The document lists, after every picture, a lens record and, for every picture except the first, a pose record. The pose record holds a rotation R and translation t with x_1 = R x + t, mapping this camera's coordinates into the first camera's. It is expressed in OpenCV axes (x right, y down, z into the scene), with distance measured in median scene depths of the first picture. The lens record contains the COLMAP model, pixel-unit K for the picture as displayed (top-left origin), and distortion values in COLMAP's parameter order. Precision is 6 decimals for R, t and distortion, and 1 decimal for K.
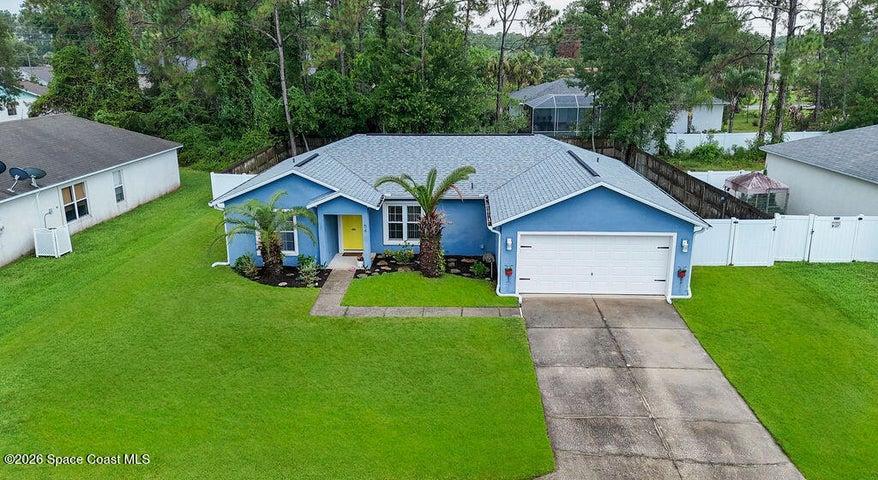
lens RADIAL K [[644.9, 0, 442.7], [0, 644.9, 245.2], [0, 0, 1]] dist [0.043221, -0.004620]
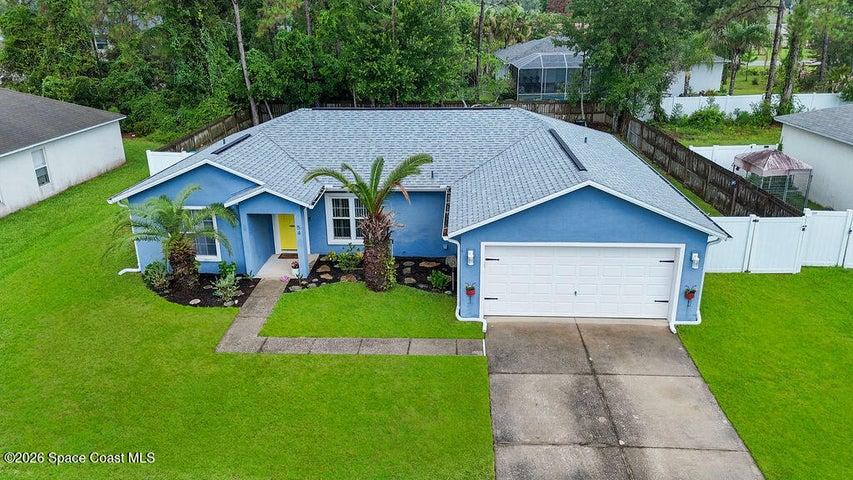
lens RADIAL K [[613.3, 0, 426.5], [0, 613.3, 240.0], [0, 0, 1]] dist [0.033726, -0.002332]
pose [[0.999807, -0.002988, -0.019394, 0.052734], [0.004340, 0.997535, 0.070035, -0.062396], [0.019137, -0.070105, 0.997356, 0.208128]]
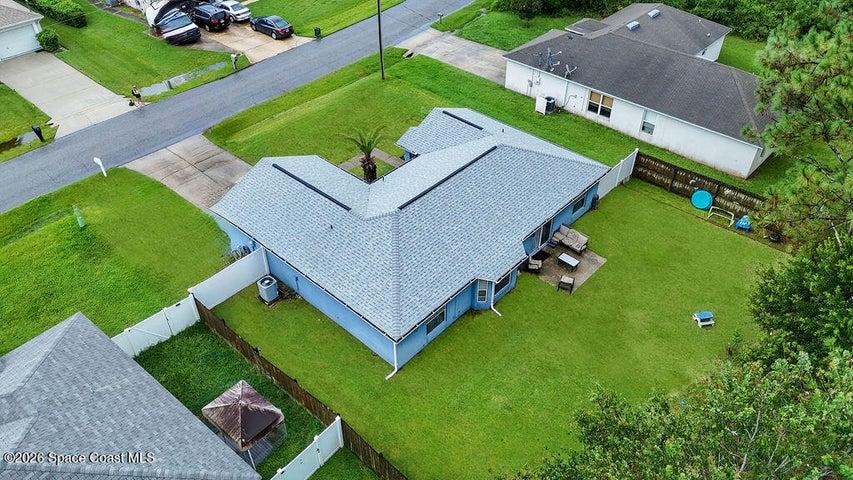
lens RADIAL K [[613.3, 0, 426.5], [0, 613.3, 240.0], [0, 0, 1]] dist [0.033726, -0.002332]
pose [[-0.647301, 0.488036, -0.585511, 0.825450], [-0.215772, 0.619409, 0.754834, -1.009874], [0.731057, 0.614941, -0.295640, 1.514754]]
